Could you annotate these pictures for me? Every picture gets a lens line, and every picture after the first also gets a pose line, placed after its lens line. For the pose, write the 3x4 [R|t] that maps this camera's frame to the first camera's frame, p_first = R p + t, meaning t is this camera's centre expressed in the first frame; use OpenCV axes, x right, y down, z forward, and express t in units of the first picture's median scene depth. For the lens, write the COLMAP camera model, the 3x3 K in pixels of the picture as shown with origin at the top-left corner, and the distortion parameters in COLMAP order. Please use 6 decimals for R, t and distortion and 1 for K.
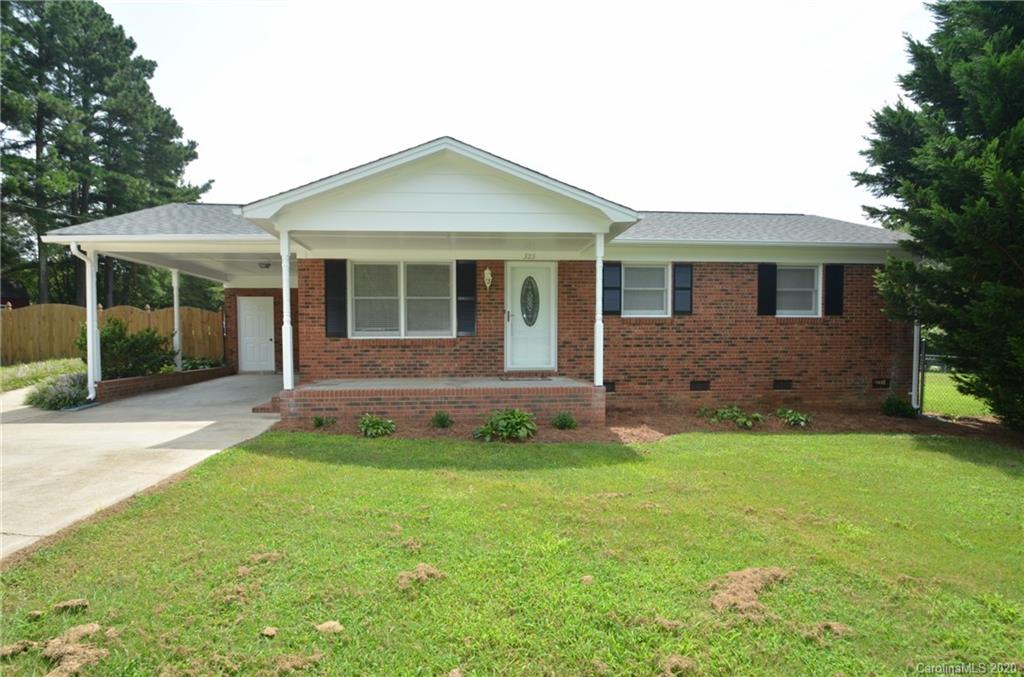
lens RADIAL K [[505.7, 0, 512.0], [0, 505.7, 338.5], [0, 0, 1]] dist [-0.000387, 0.000302]
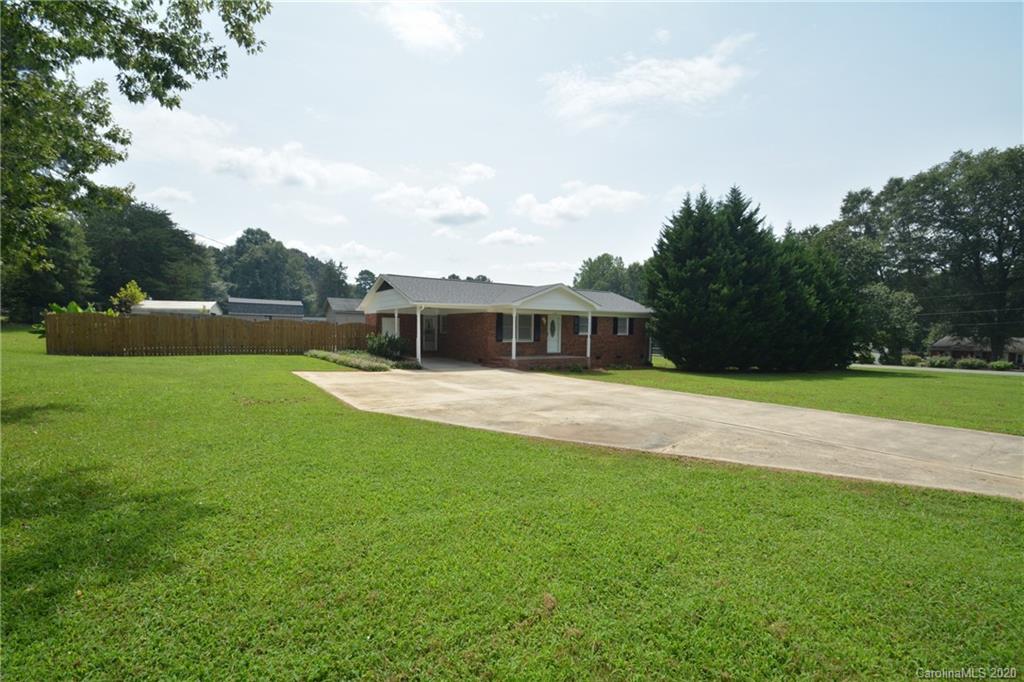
lens RADIAL K [[445.5, 0, 506.8], [0, 445.5, 356.7], [0, 0, 1]] dist [0.021774, -0.017099]
pose [[0.883891, -0.012181, 0.467535, -1.407791], [-0.015692, 0.998326, 0.055676, -0.053286], [-0.467430, -0.056548, 0.882220, -1.127133]]
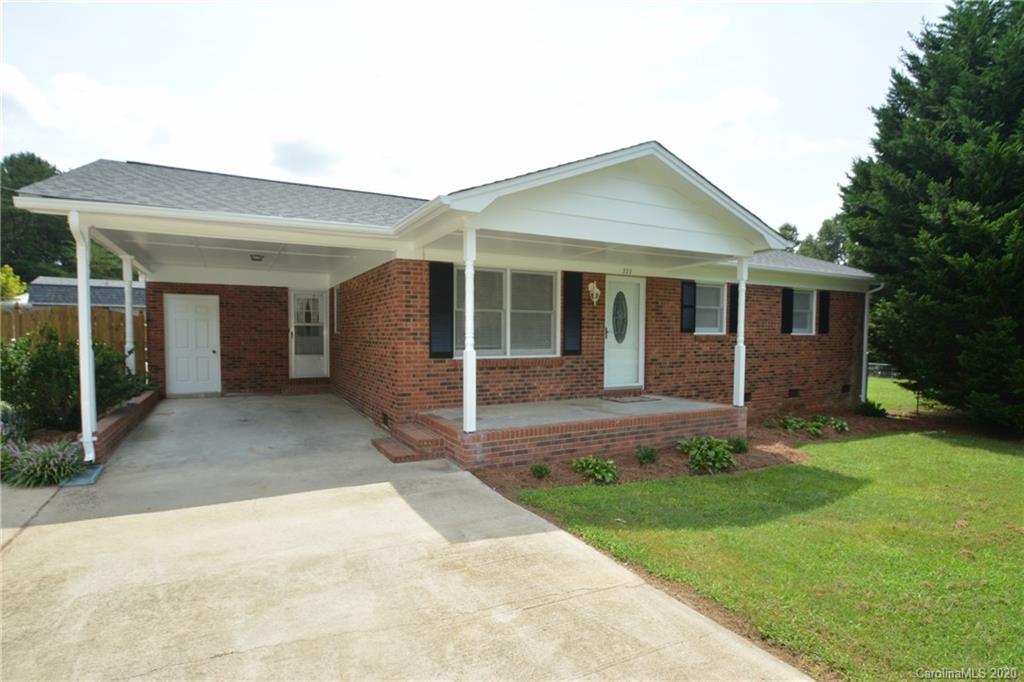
lens RADIAL K [[505.2, 0, 512.0], [0, 505.2, 341.0], [0, 0, 1]] dist [-0.004091, -0.000363]
pose [[0.922941, 0.003029, 0.384929, -0.541977], [-0.007669, 0.999915, 0.010520, -0.038185], [-0.384865, -0.012661, 0.922886, 0.199820]]
